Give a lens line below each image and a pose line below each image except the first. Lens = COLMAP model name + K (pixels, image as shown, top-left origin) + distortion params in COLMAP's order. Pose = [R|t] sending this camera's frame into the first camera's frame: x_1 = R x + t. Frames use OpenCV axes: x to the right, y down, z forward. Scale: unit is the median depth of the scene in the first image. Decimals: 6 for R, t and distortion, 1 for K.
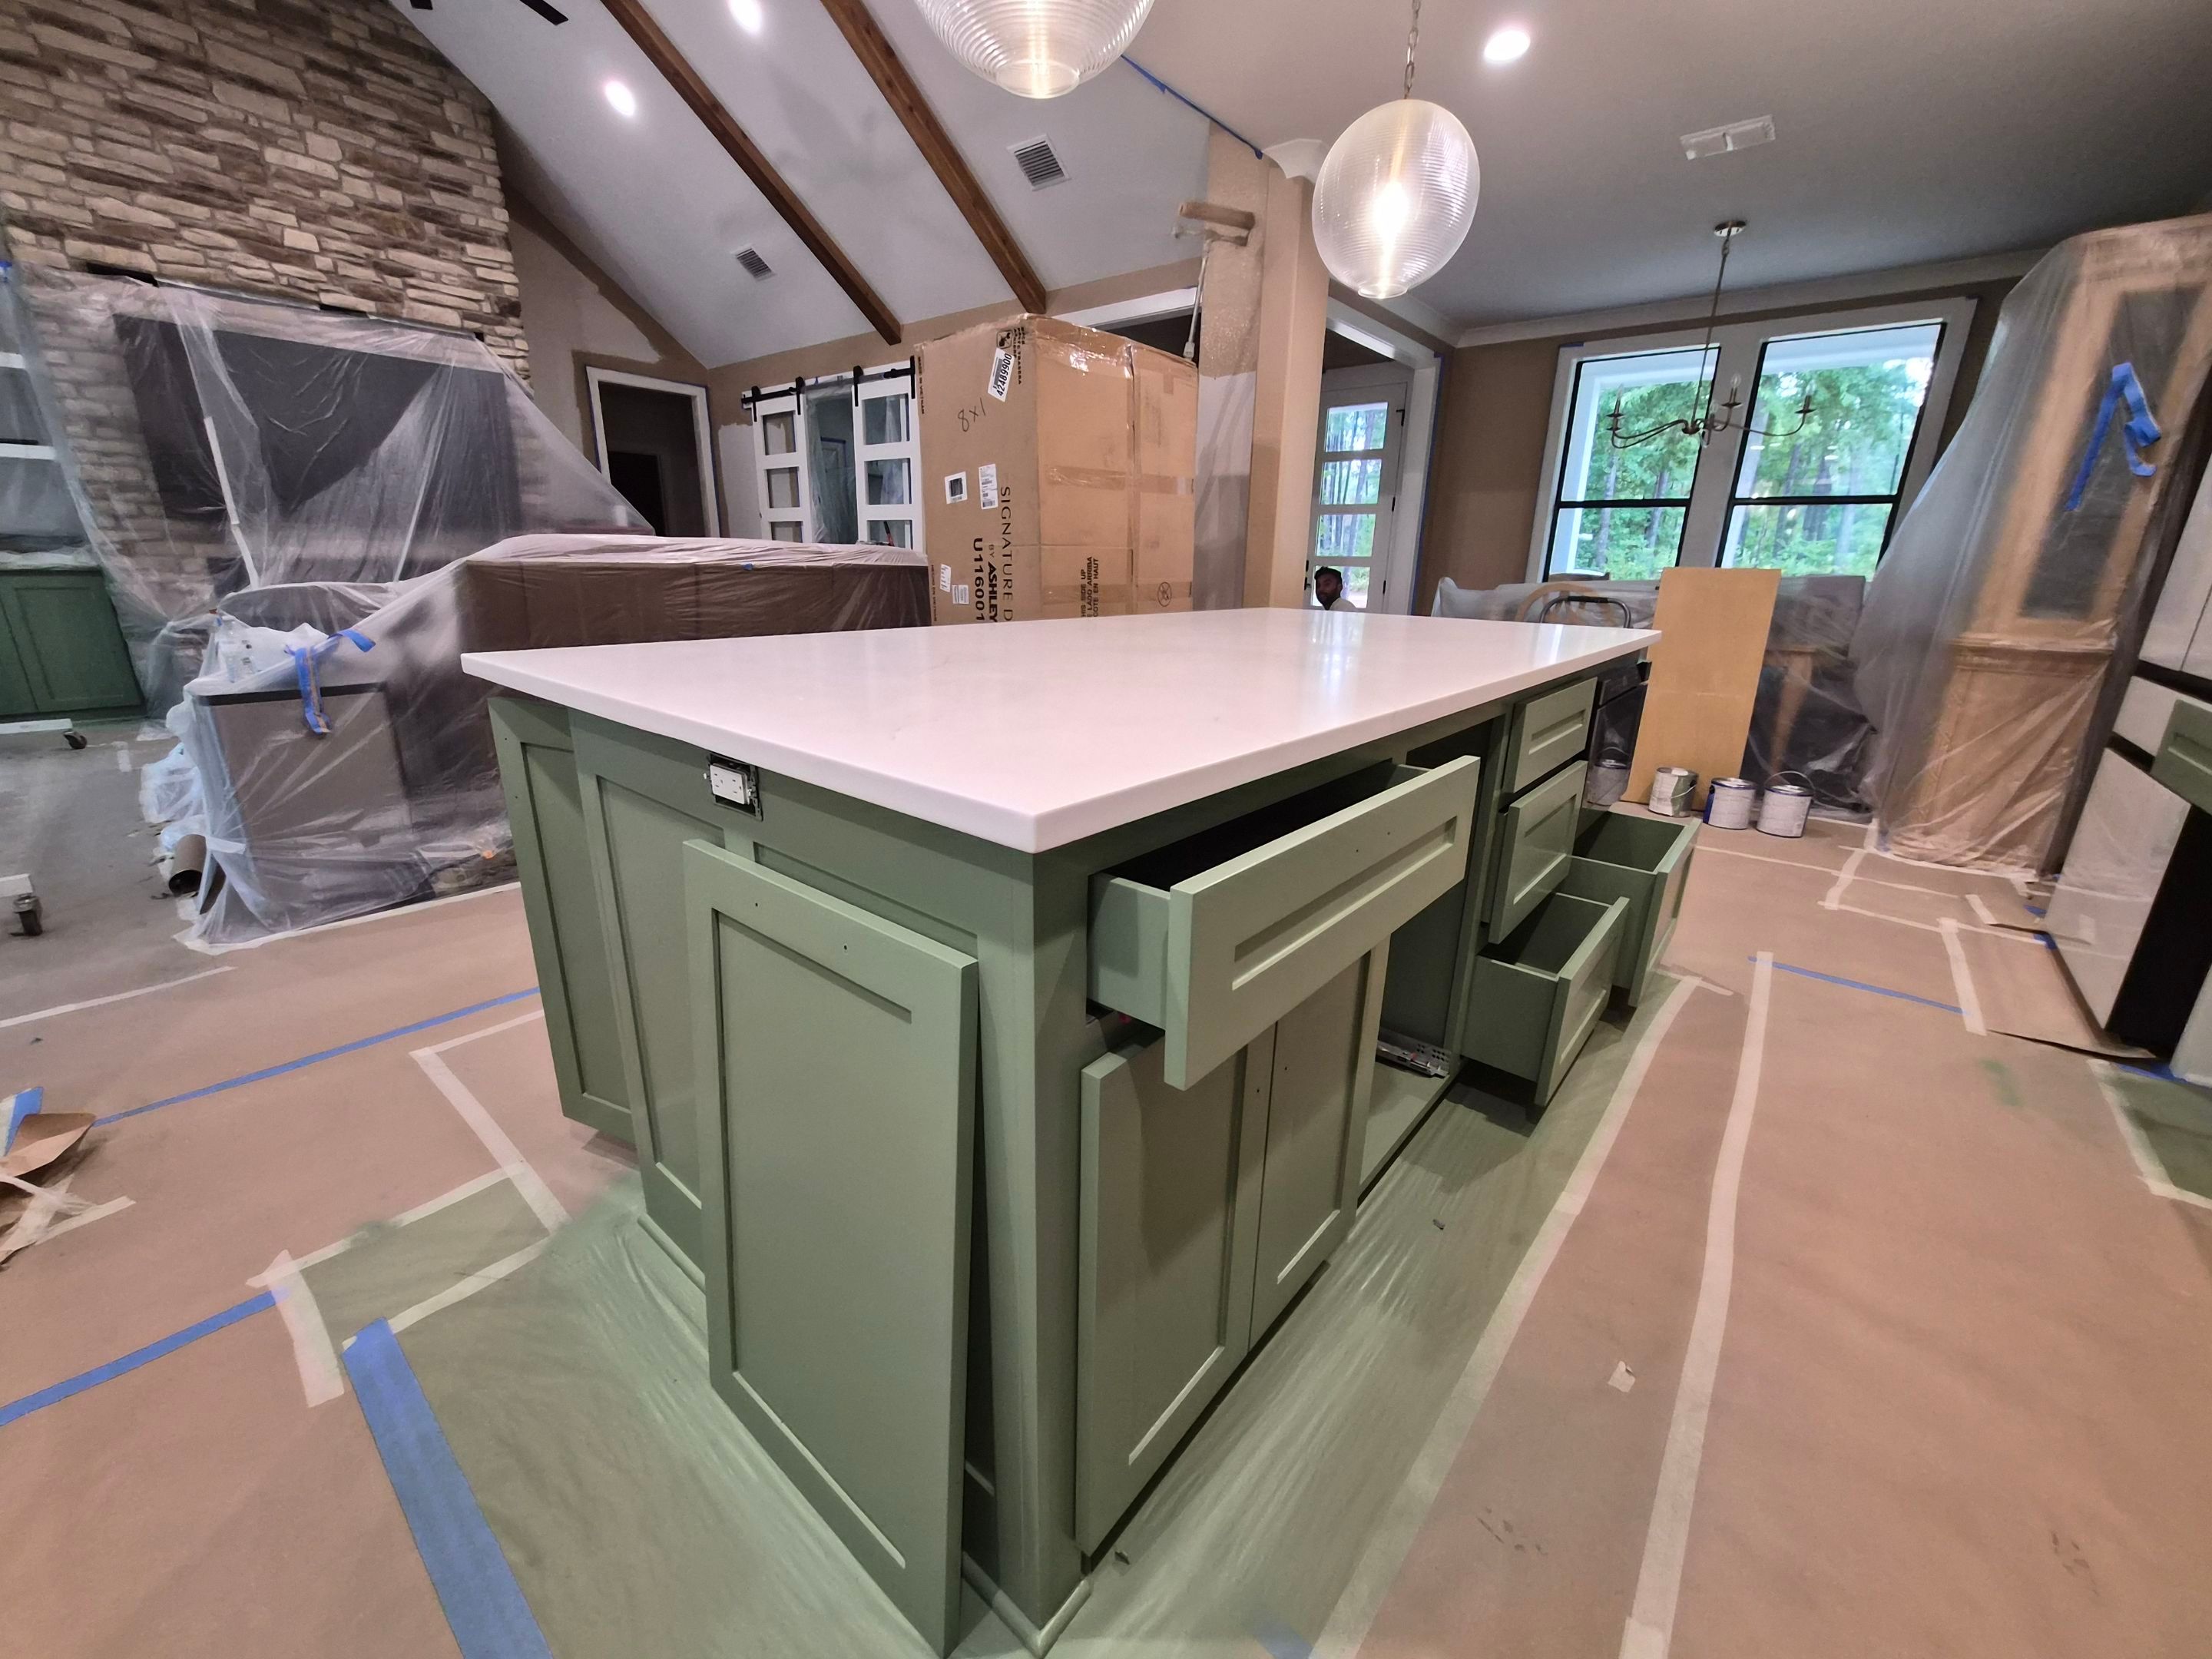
lens RADIAL K [[868.7, 0, 1103.8], [0, 868.7, 823.1], [0, 0, 1]] dist [-0.002283, 0.000163]
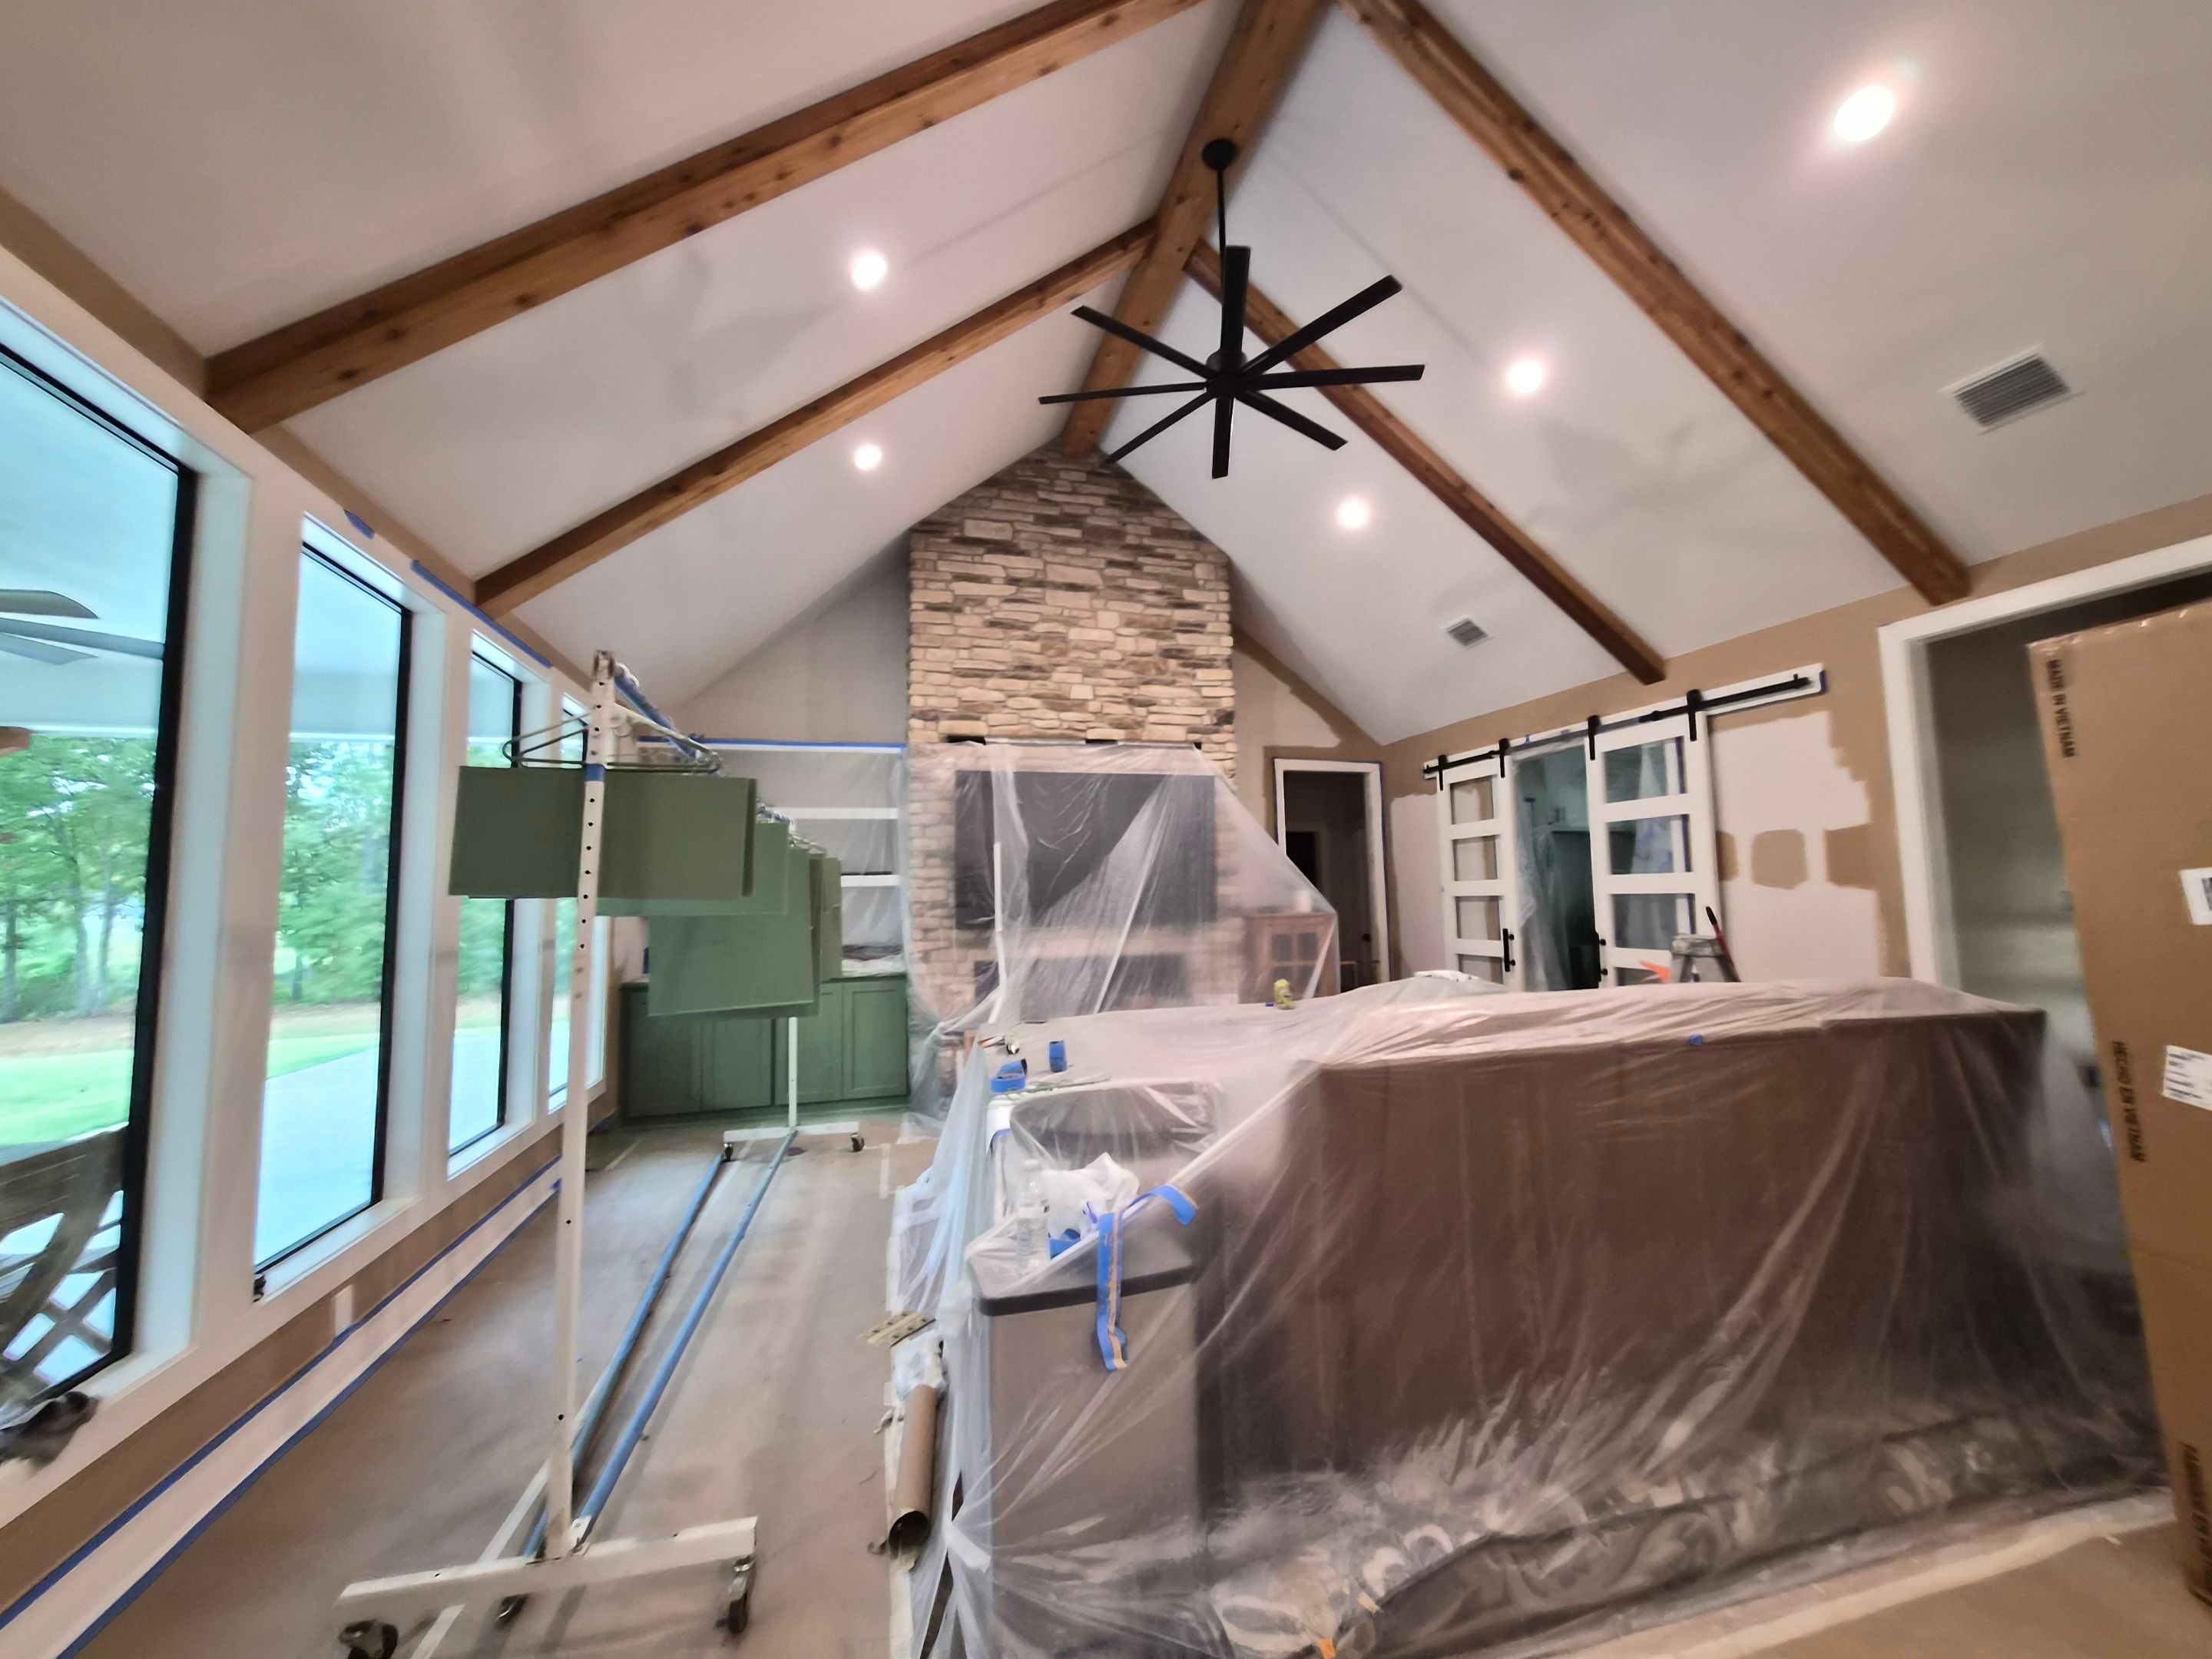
lens RADIAL K [[868.7, 0, 1104.6], [0, 868.7, 816.7], [0, 0, 1]] dist [-0.002283, 0.000163]
pose [[0.818954, -0.094186, -0.566078, -0.262316], [-0.127824, 0.931717, -0.339947, -0.126083], [0.559443, 0.350759, 0.750994, 0.202270]]
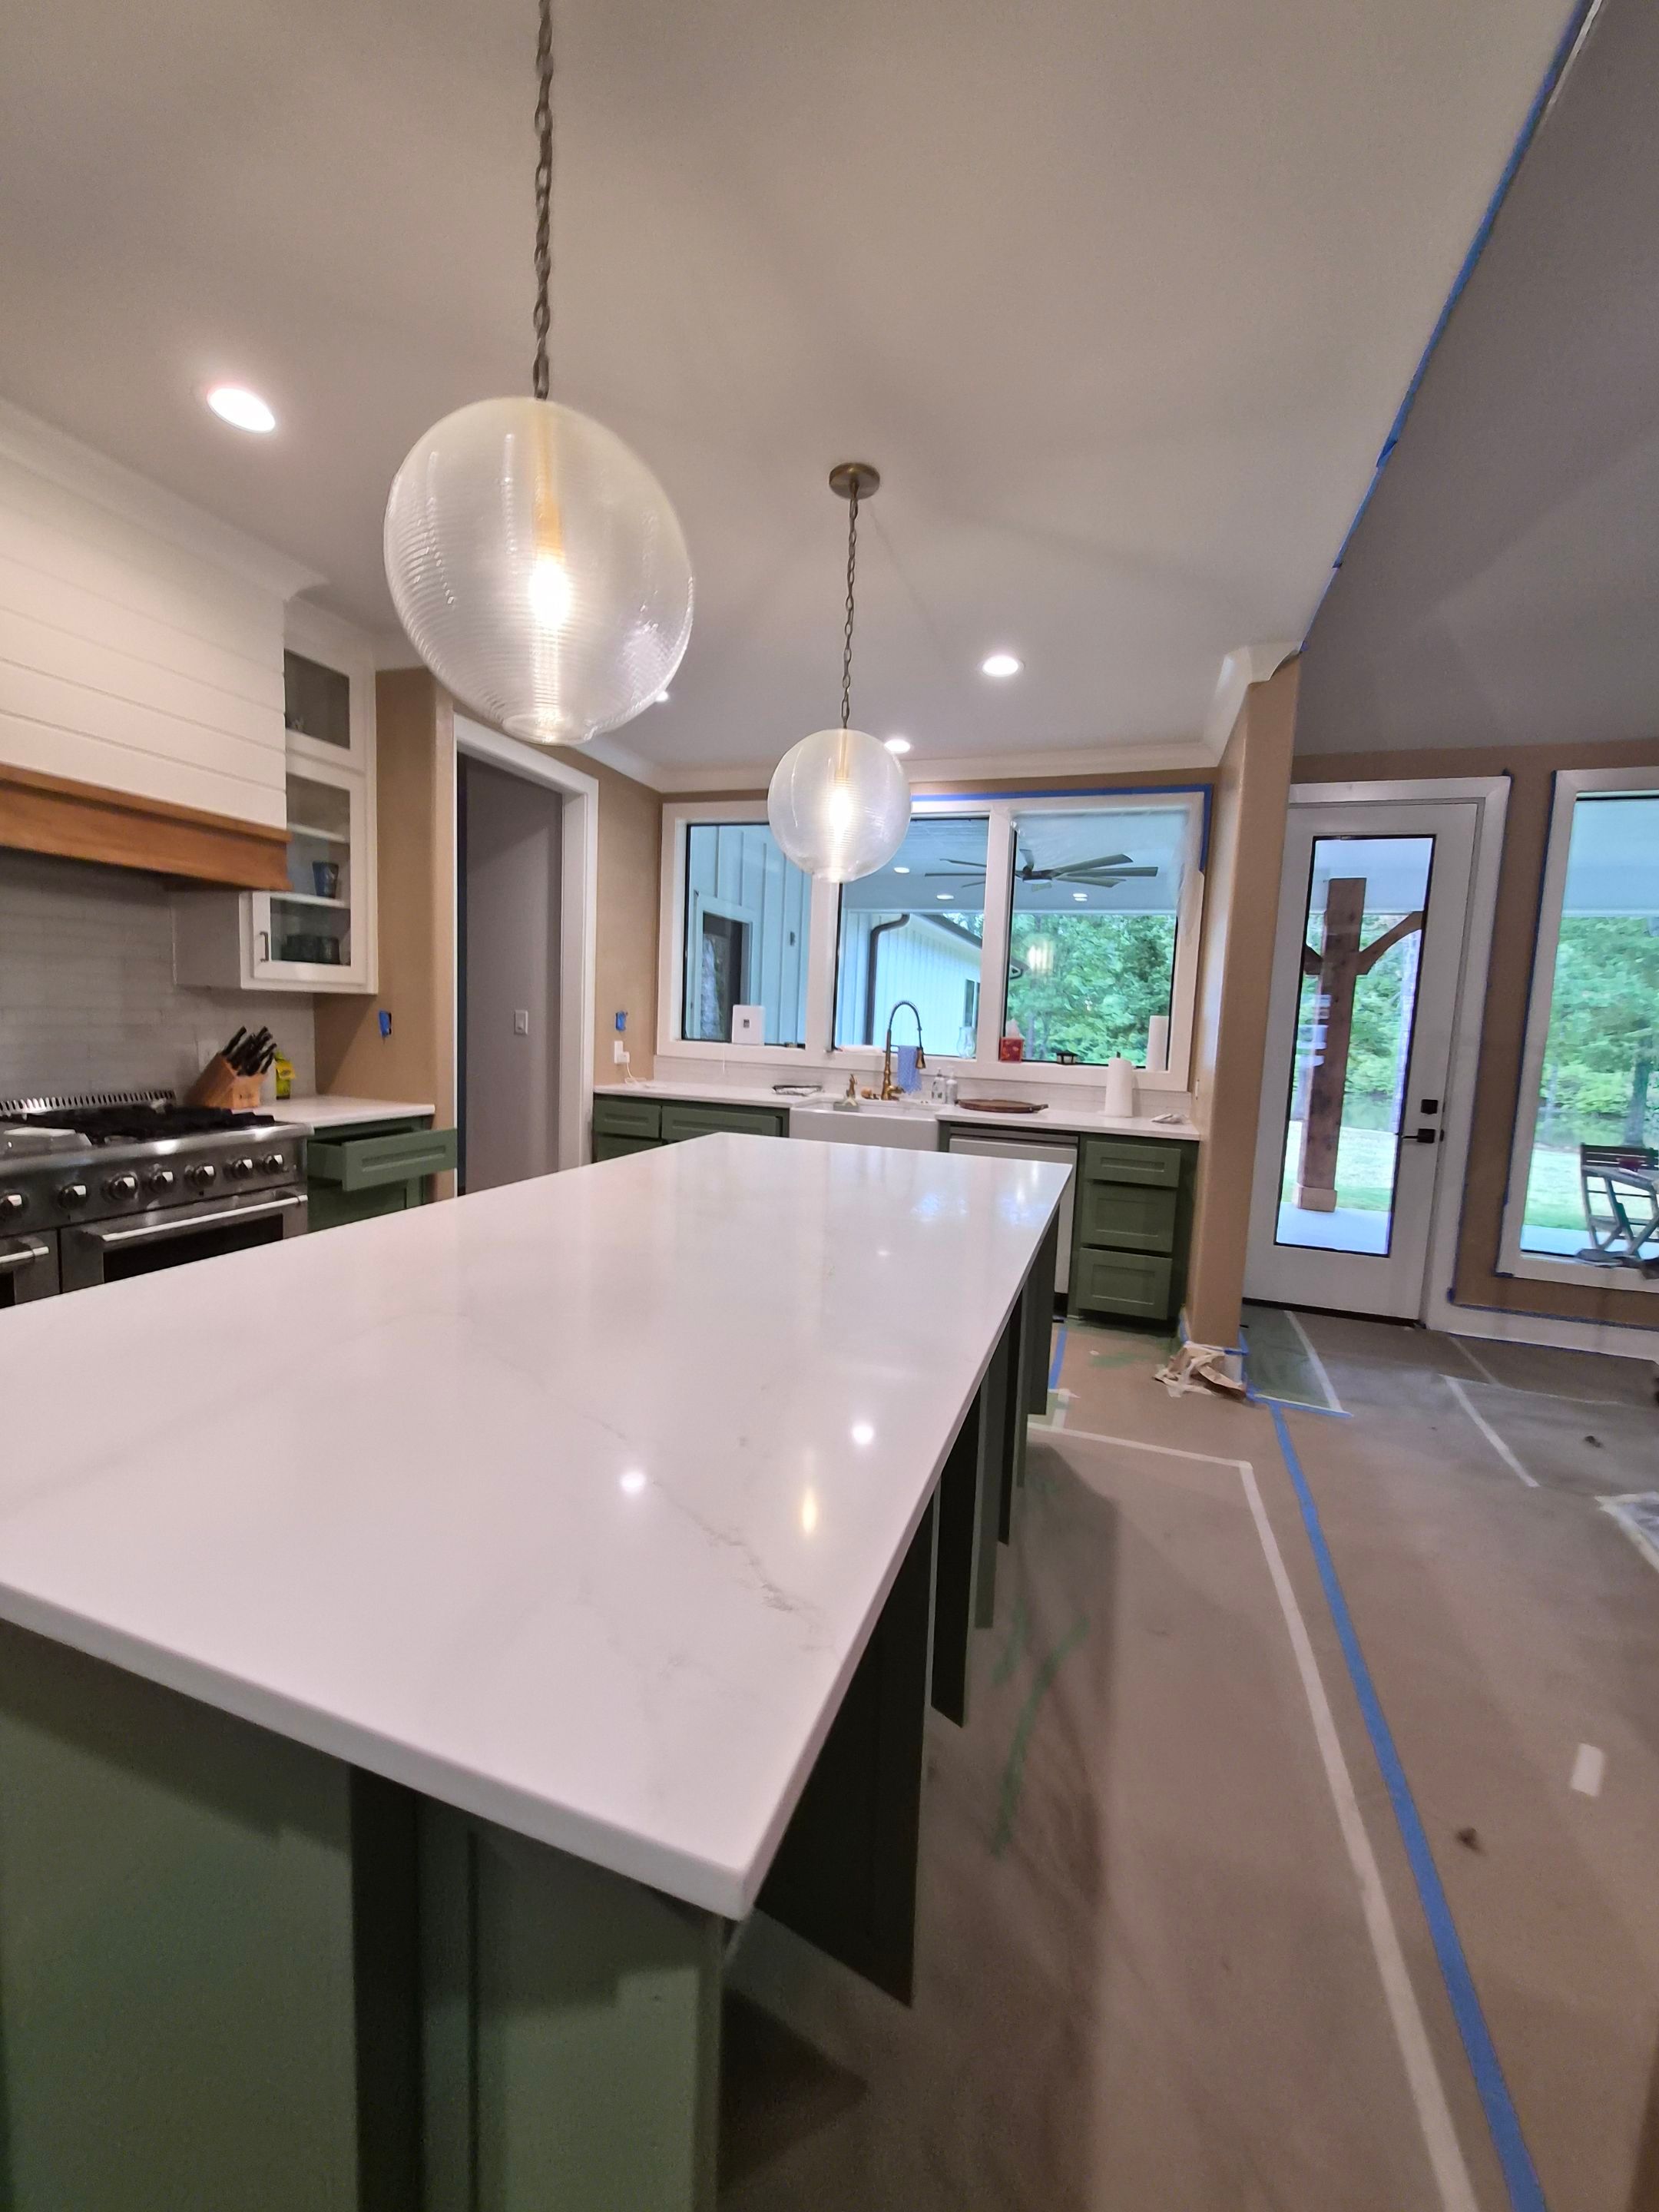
lens RADIAL K [[868.7, 0, 834.0], [0, 868.7, 1100.4], [0, 0, 1]] dist [-0.002283, 0.000163]
pose [[-0.930746, -0.027658, -0.364619, 0.140437], [-0.167183, 0.919002, 0.357050, -0.250851], [0.325210, 0.393281, -0.859982, 0.649917]]
